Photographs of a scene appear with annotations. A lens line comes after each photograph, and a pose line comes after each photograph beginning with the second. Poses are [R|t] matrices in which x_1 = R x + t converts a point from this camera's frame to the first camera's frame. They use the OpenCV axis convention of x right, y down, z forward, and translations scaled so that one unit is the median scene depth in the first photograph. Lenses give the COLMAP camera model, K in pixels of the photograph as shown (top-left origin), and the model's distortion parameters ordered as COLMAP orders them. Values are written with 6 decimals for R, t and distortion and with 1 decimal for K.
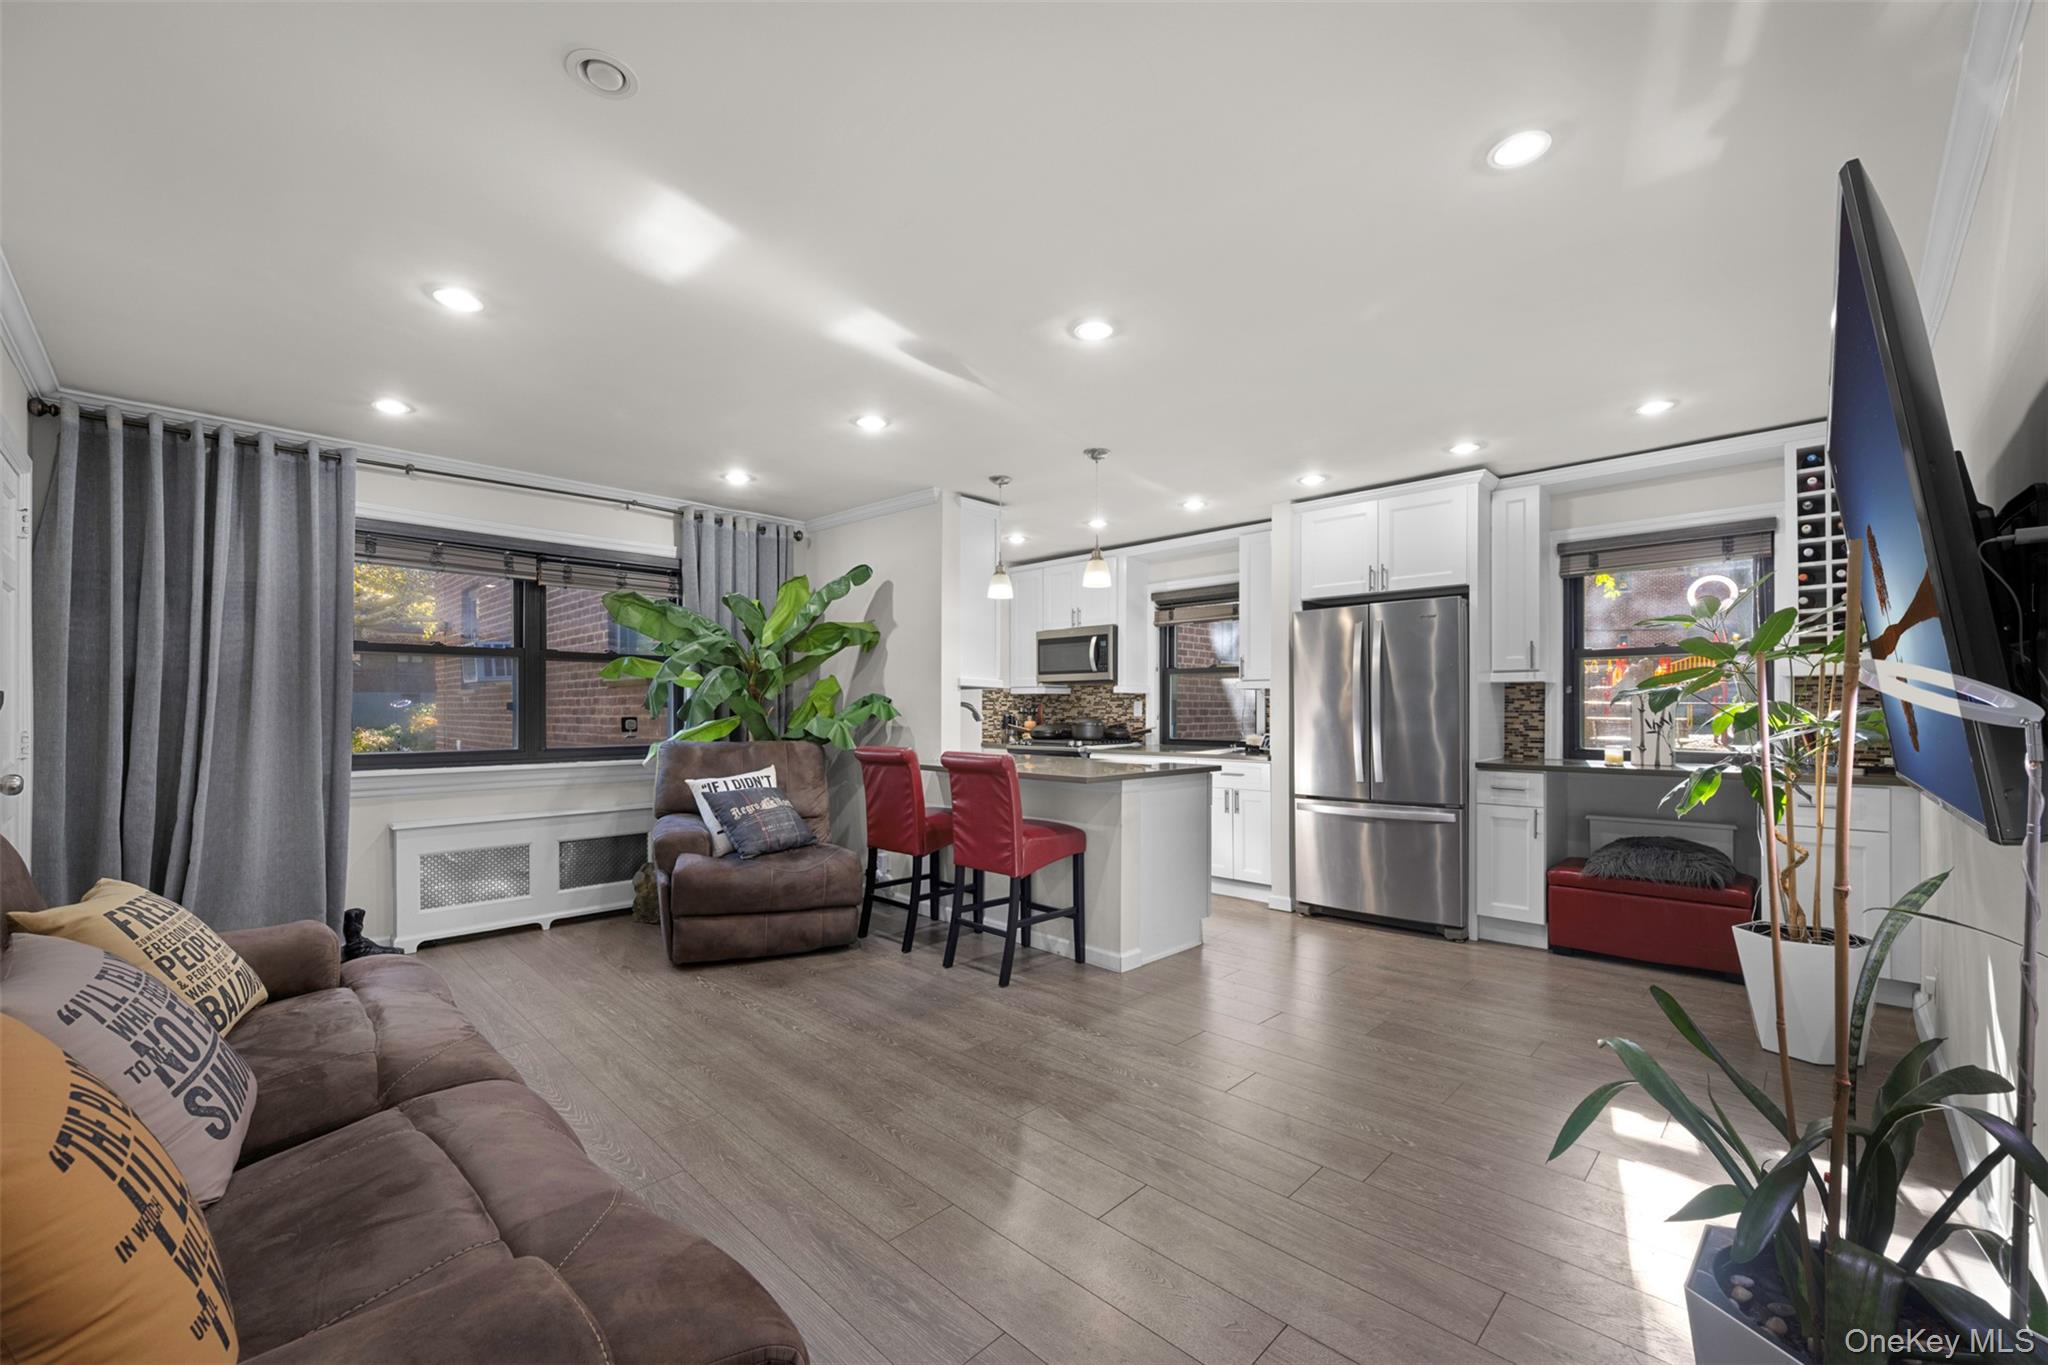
lens RADIAL K [[823.1, 0, 1022.3], [0, 823.1, 715.9], [0, 0, 1]] dist [-0.000601, -0.000082]
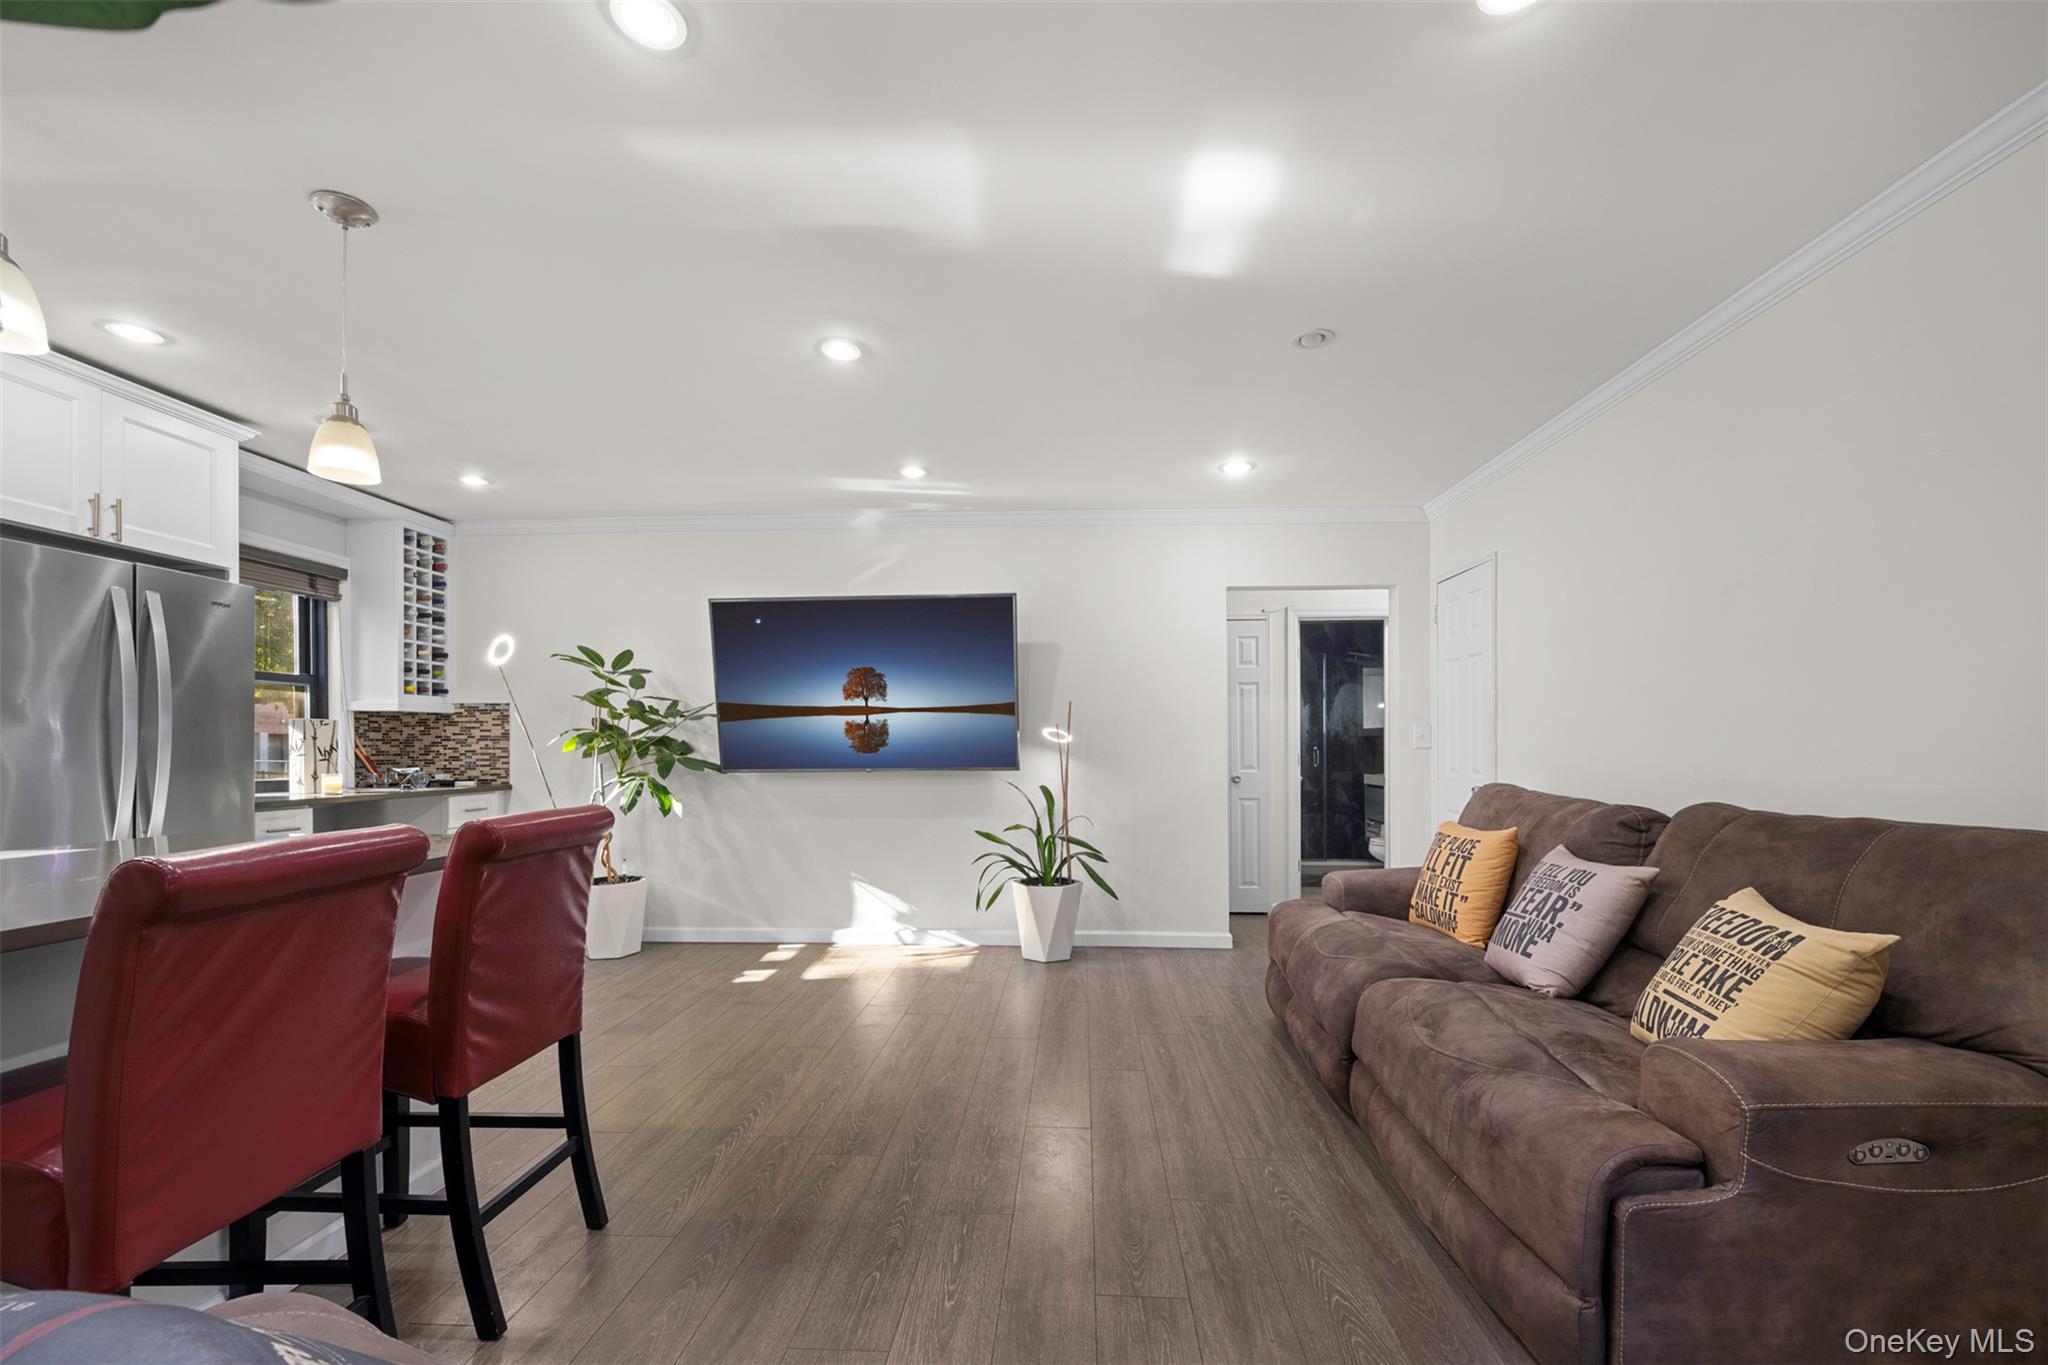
lens RADIAL K [[823.1, 0, 1022.3], [0, 823.1, 715.9], [0, 0, 1]] dist [-0.000601, -0.000082]
pose [[-0.658152, 0.027233, 0.752393, -0.672506], [0.001811, 0.999400, -0.034590, 0.009331], [-0.752883, -0.021403, -0.657806, 1.235527]]
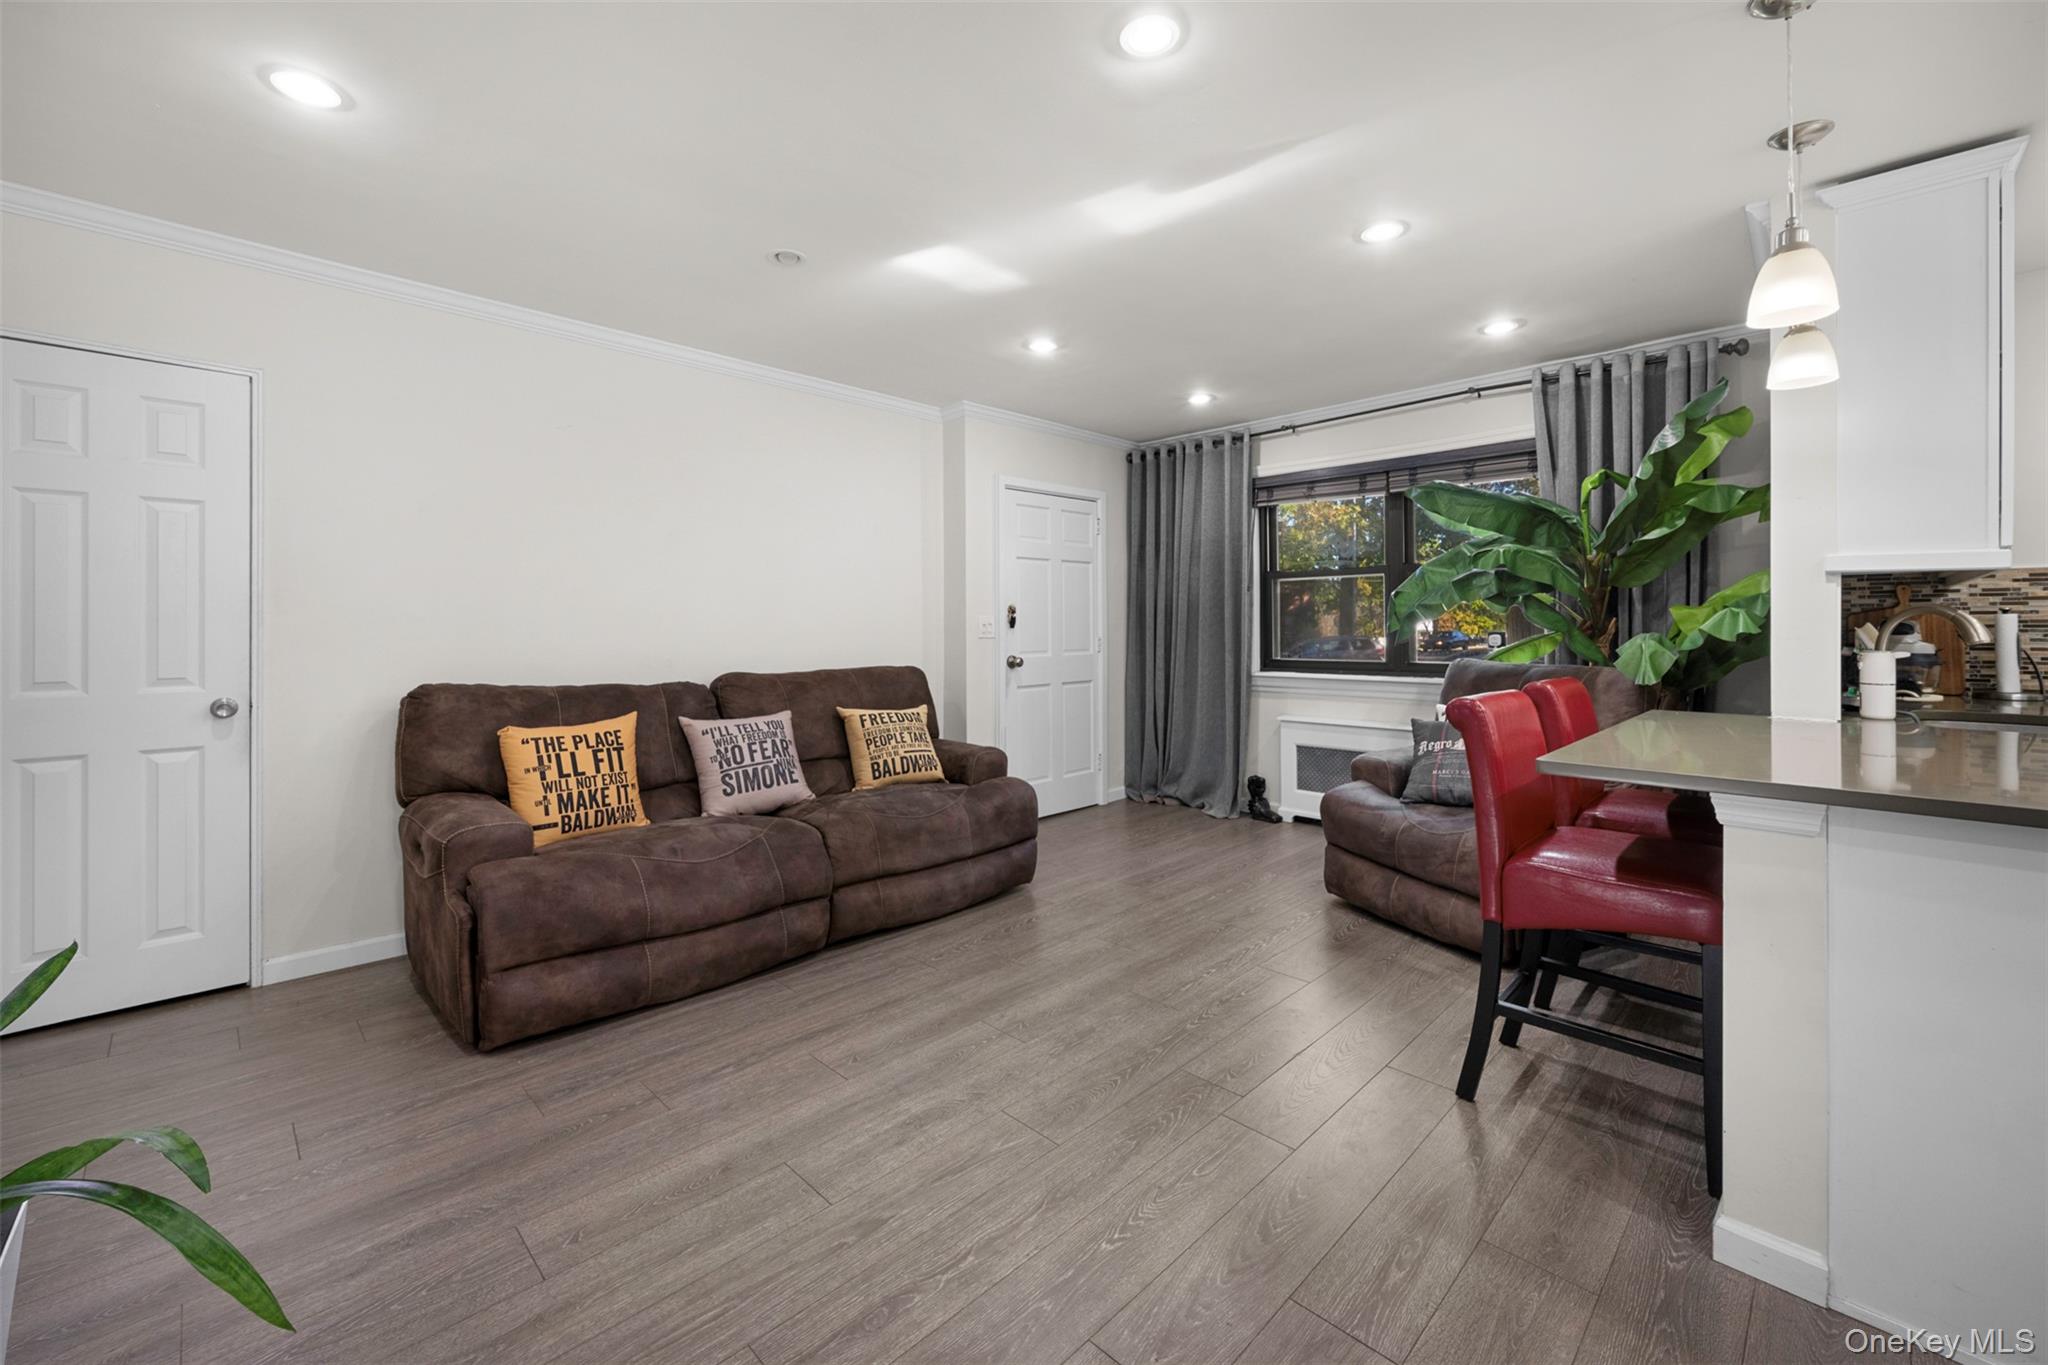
lens RADIAL K [[833.7, 0, 1029.0], [0, 833.7, 626.3], [0, 0, 1]] dist [-0.000645, 0.000066]
pose [[-0.004536, 0.000731, -0.999989, 0.609284], [-0.002683, 0.999996, 0.000744, -0.005047], [0.999986, 0.002686, -0.004534, 0.743071]]
